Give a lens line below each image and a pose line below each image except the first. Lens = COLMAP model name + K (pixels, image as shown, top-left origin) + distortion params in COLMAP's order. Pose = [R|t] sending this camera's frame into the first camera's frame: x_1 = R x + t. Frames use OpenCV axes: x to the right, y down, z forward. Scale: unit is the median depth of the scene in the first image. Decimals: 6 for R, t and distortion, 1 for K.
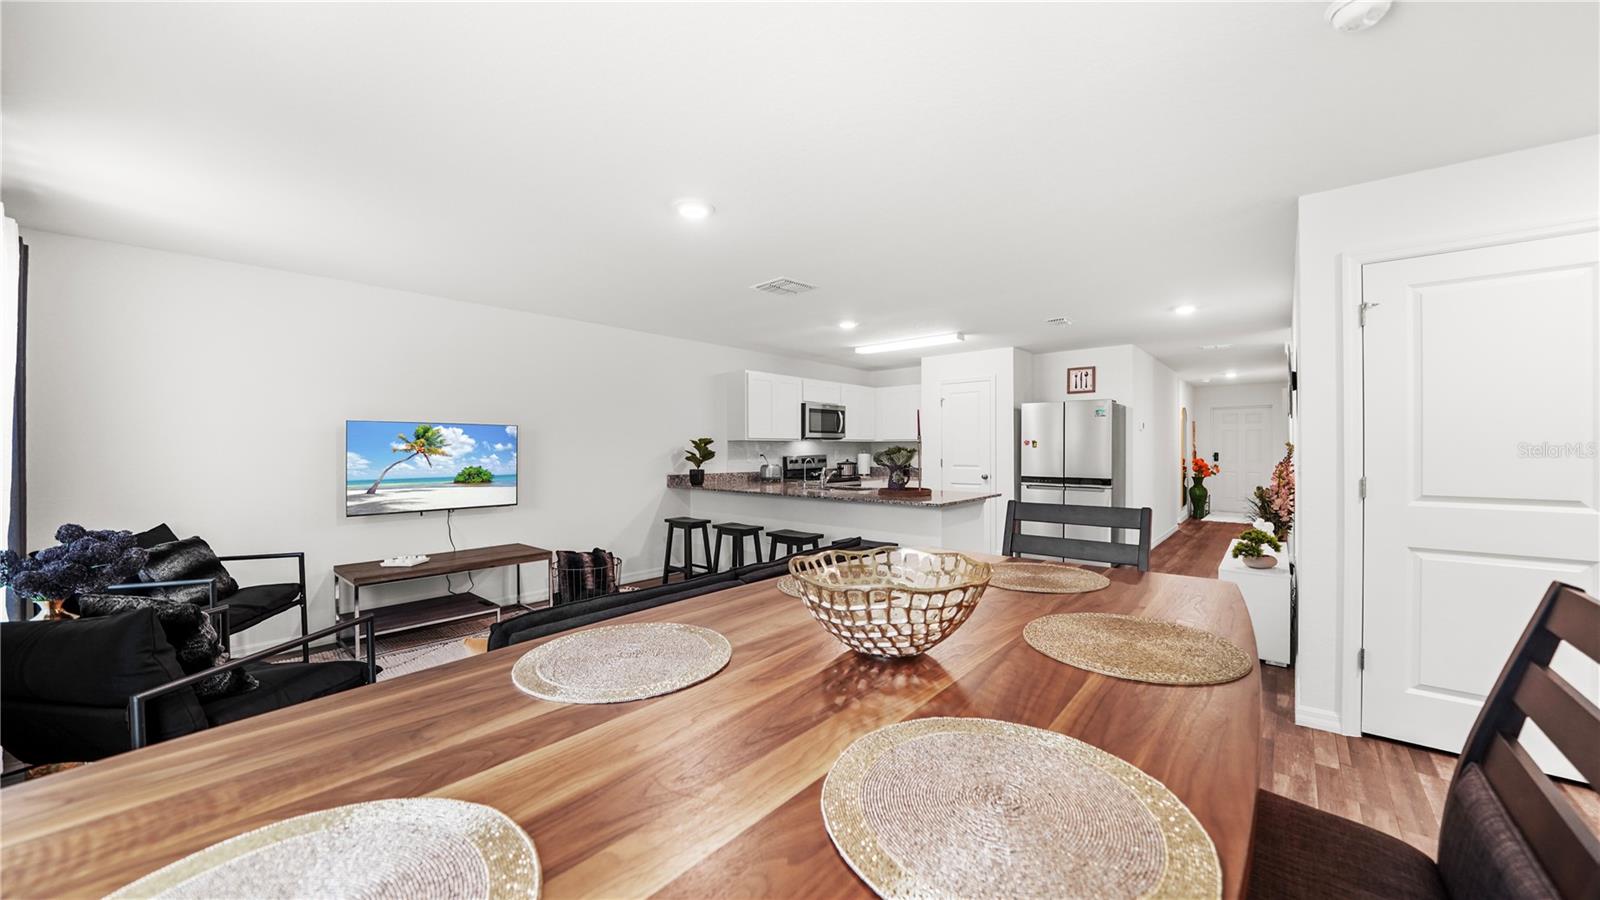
lens RADIAL K [[566.5, 0, 806.1], [0, 566.5, 457.9], [0, 0, 1]] dist [-0.001854, -0.000044]
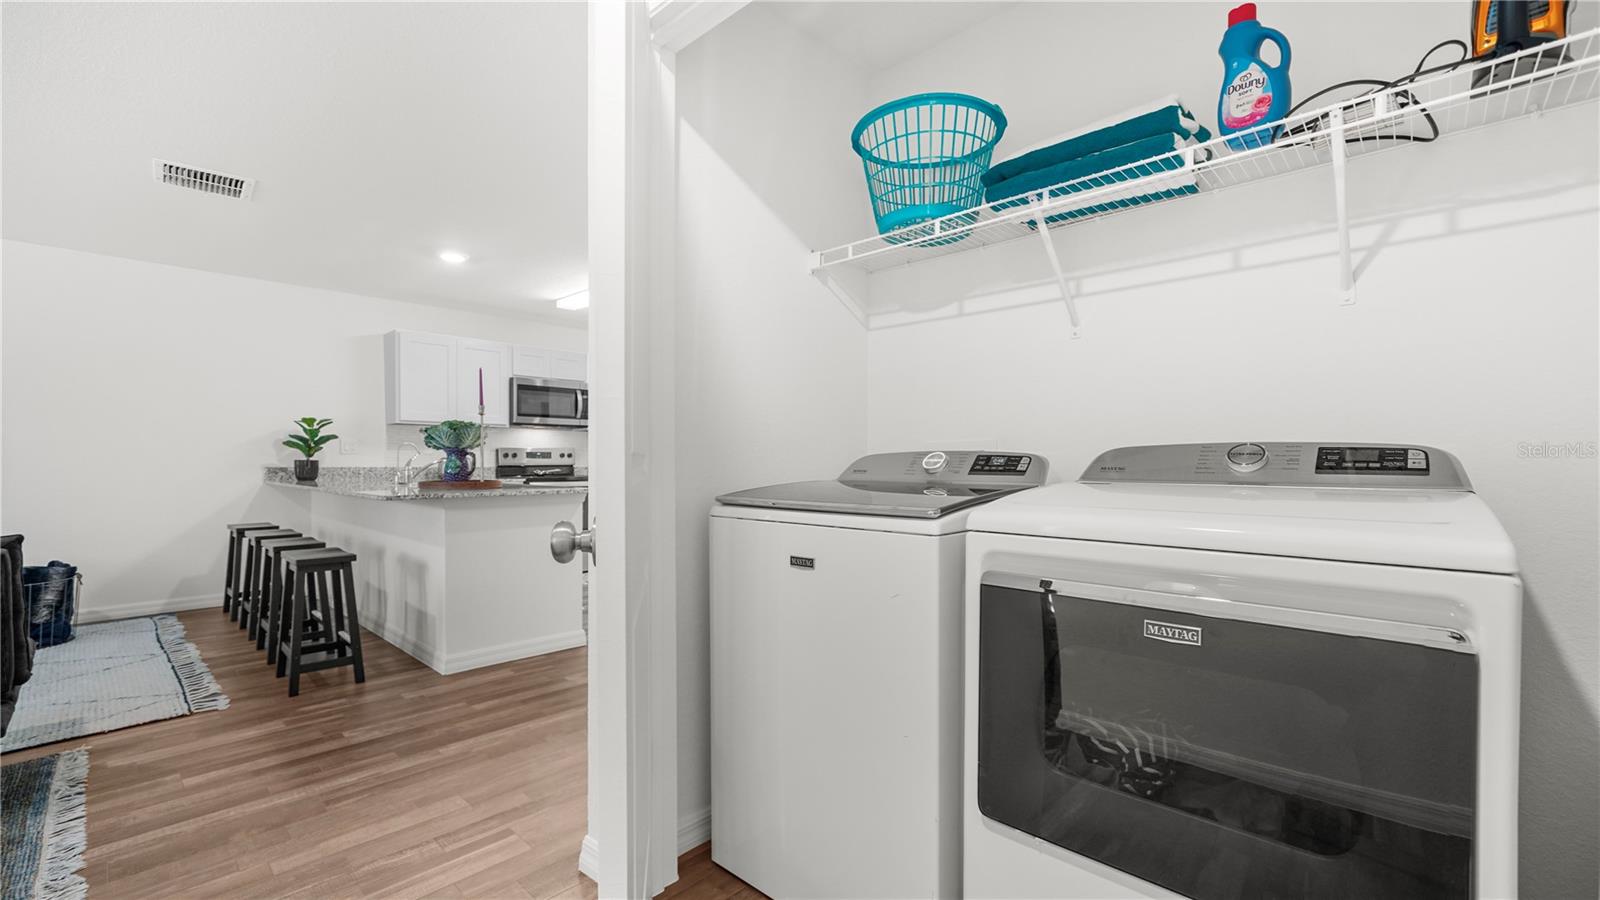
lens RADIAL K [[658.9, 0, 806.4], [0, 658.9, 473.9], [0, 0, 1]] dist [0.001755, 0.000560]
pose [[0.998878, 0.006804, -0.046876, 0.467440], [-0.006664, 0.999973, 0.003142, 0.029098], [0.046896, -0.002827, 0.998896, 0.146077]]
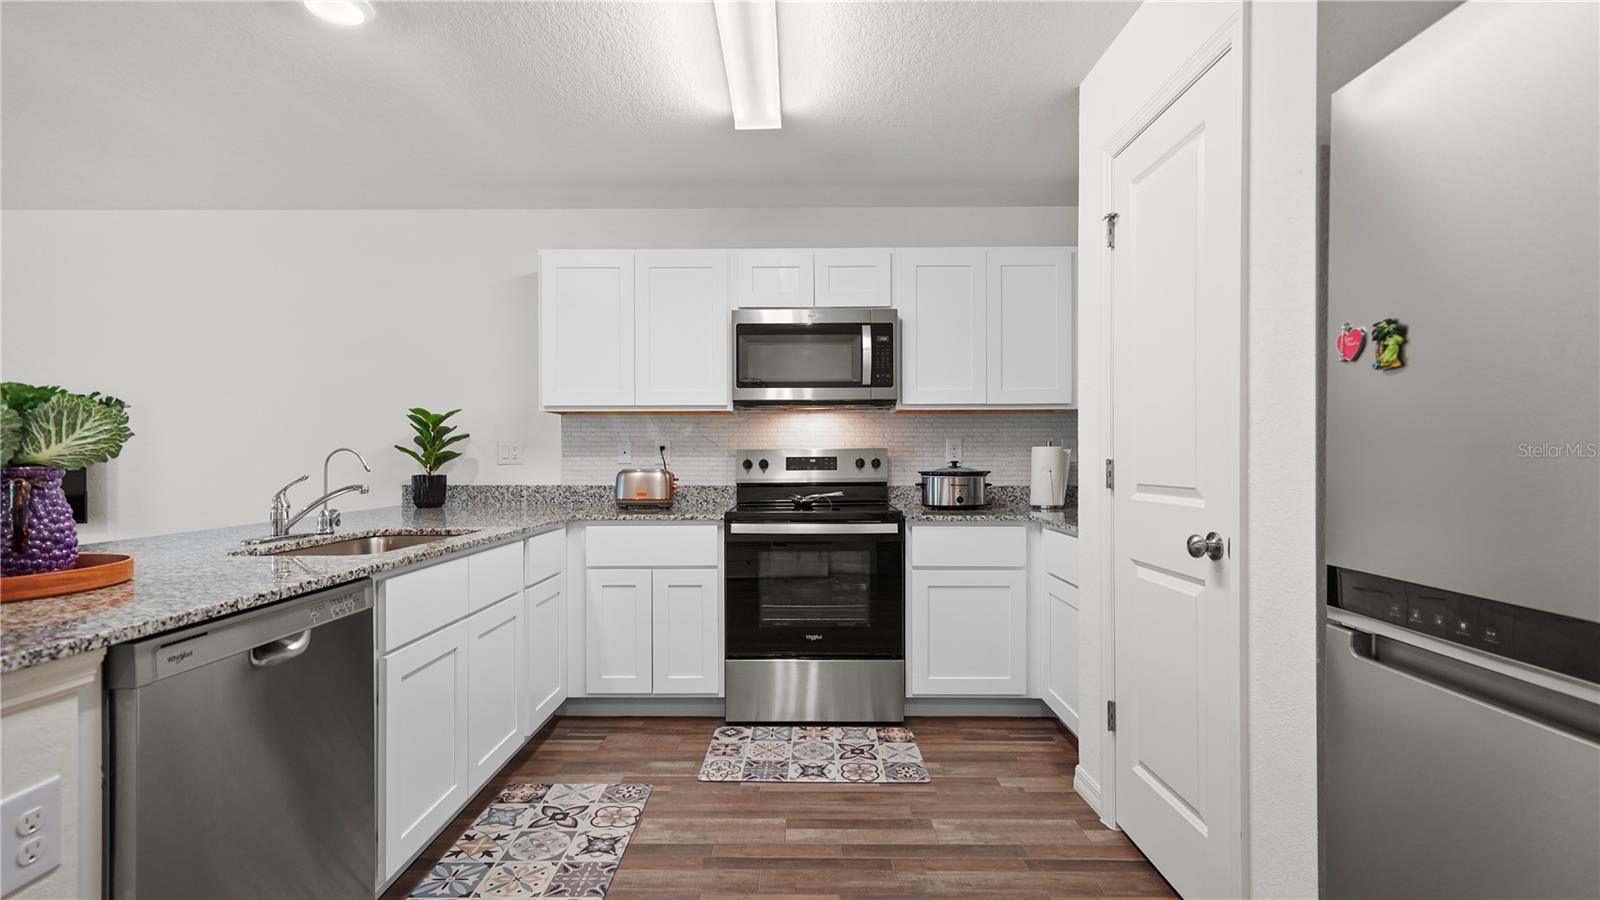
lens RADIAL K [[740.0, 0, 800.0], [0, 740.0, 450.0], [0, 0, 1]] dist [0.026130, 0.000147]
pose [[0.640386, -0.005693, -0.768032, 0.449219], [-0.012762, 0.999756, -0.018052, 0.006181], [0.767947, 0.021362, 0.640157, 0.766250]]
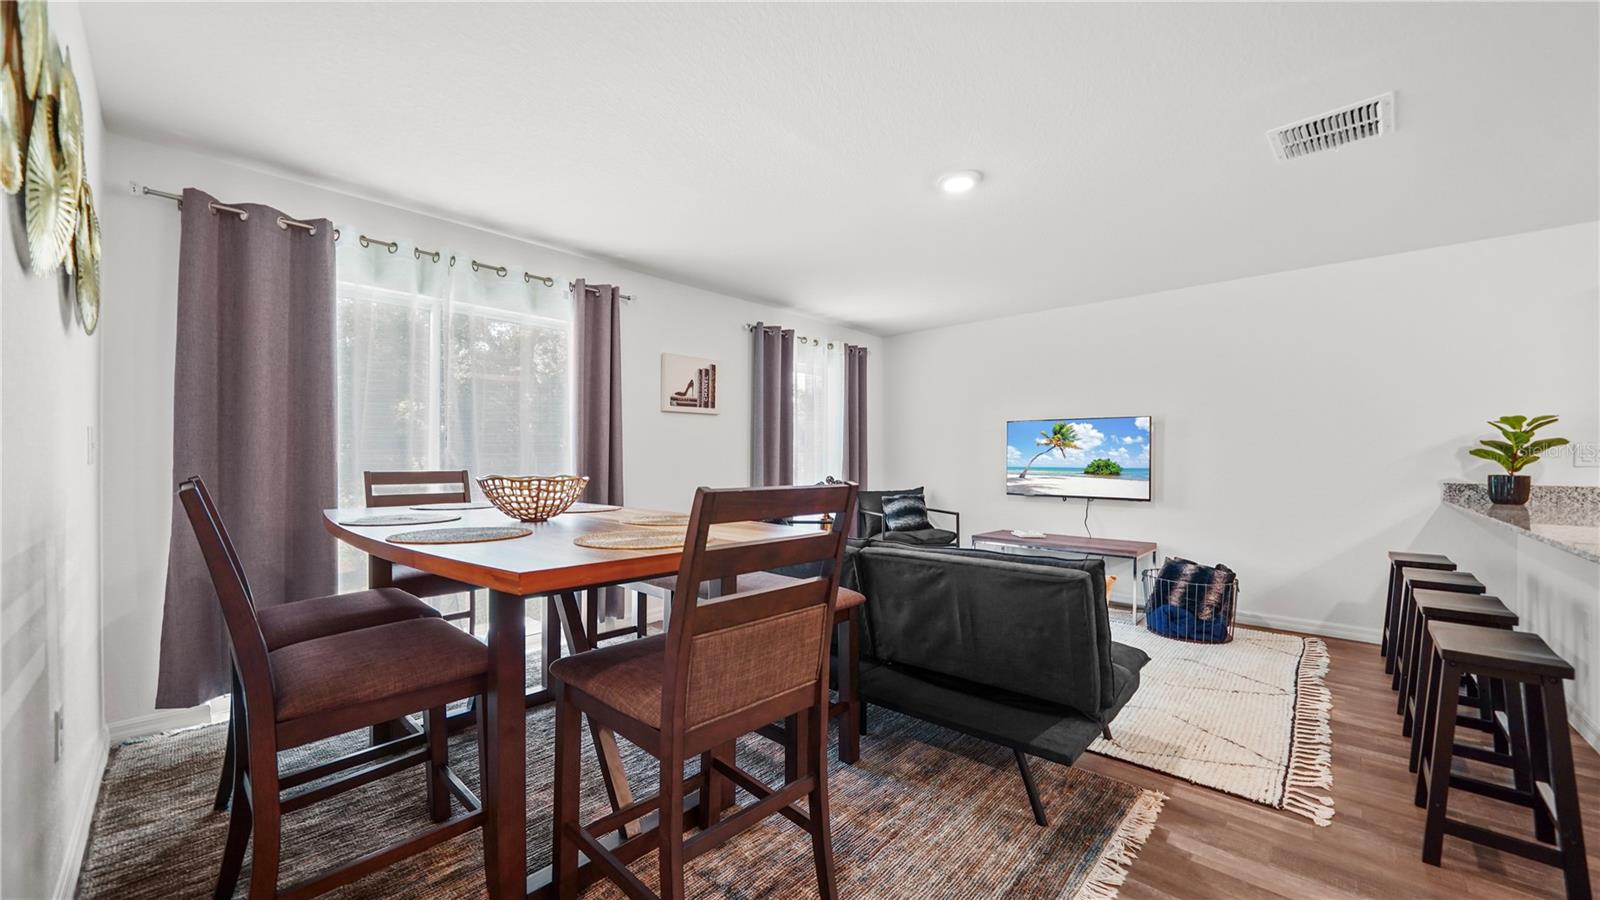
lens RADIAL K [[593.7, 0, 802.0], [0, 593.7, 458.3], [0, 0, 1]] dist [0.000397, 0.000225]
pose [[-0.029115, 0.002504, -0.999573, 0.356680], [-0.018779, 0.999819, 0.003052, 0.014109], [0.999400, 0.018859, -0.029063, 0.319580]]
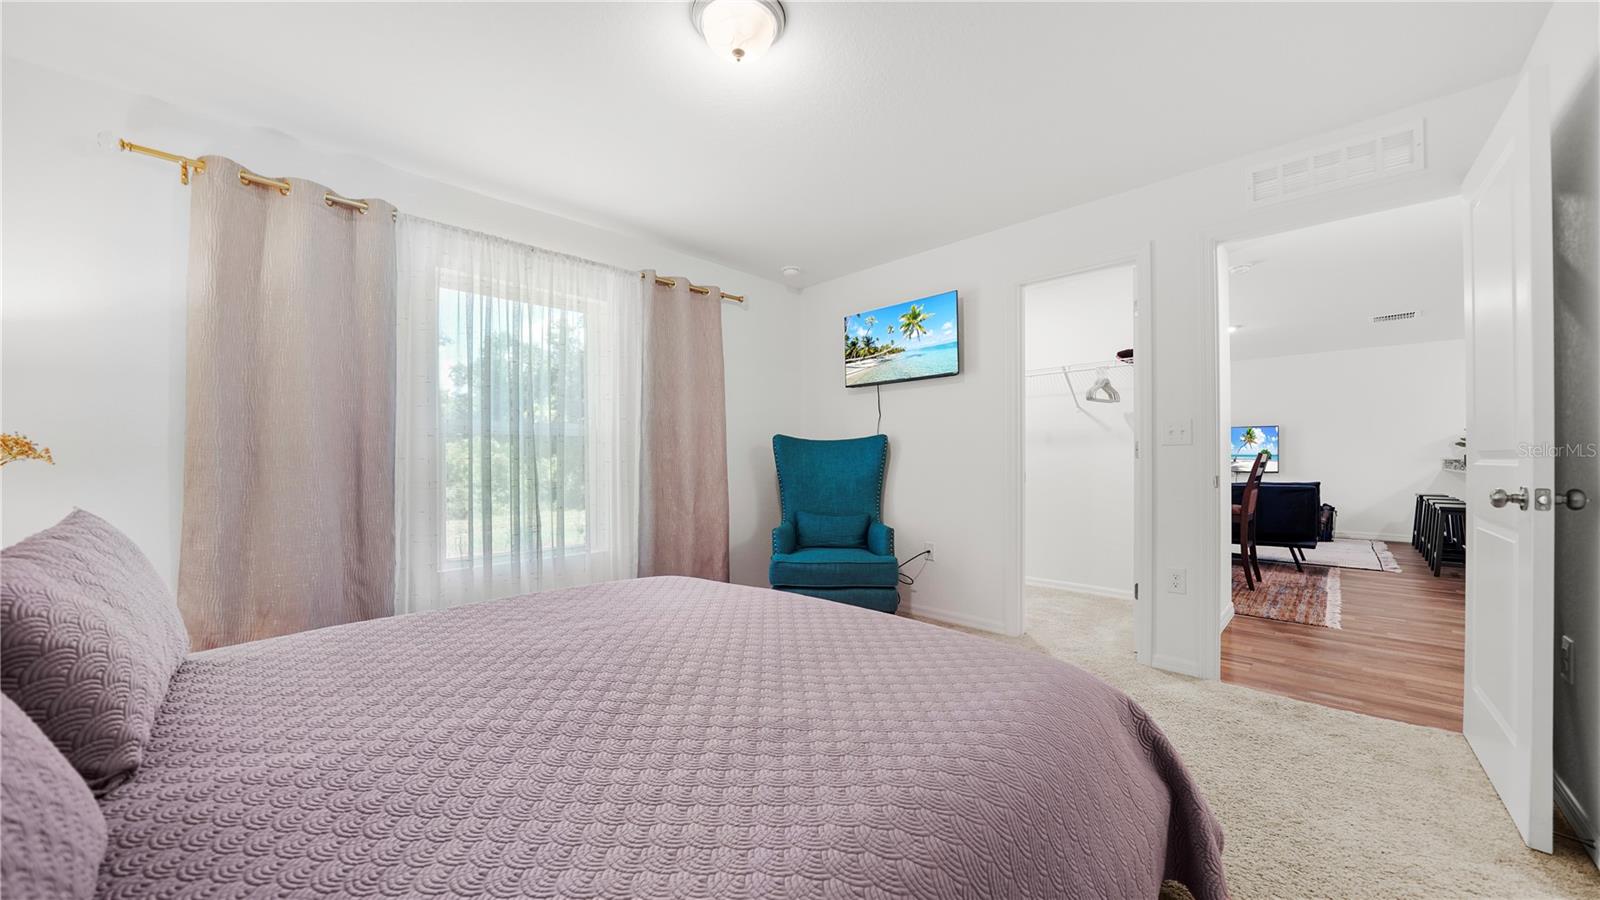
lens RADIAL K [[561.1, 0, 805.2], [0, 561.1, 452.7], [0, 0, 1]] dist [-0.011213, -0.000112]
pose [[-0.067659, -0.001704, -0.997707, 0.902623], [-0.012975, 0.999915, -0.000828, 0.031804], [0.997624, 0.012889, -0.067676, -0.223501]]
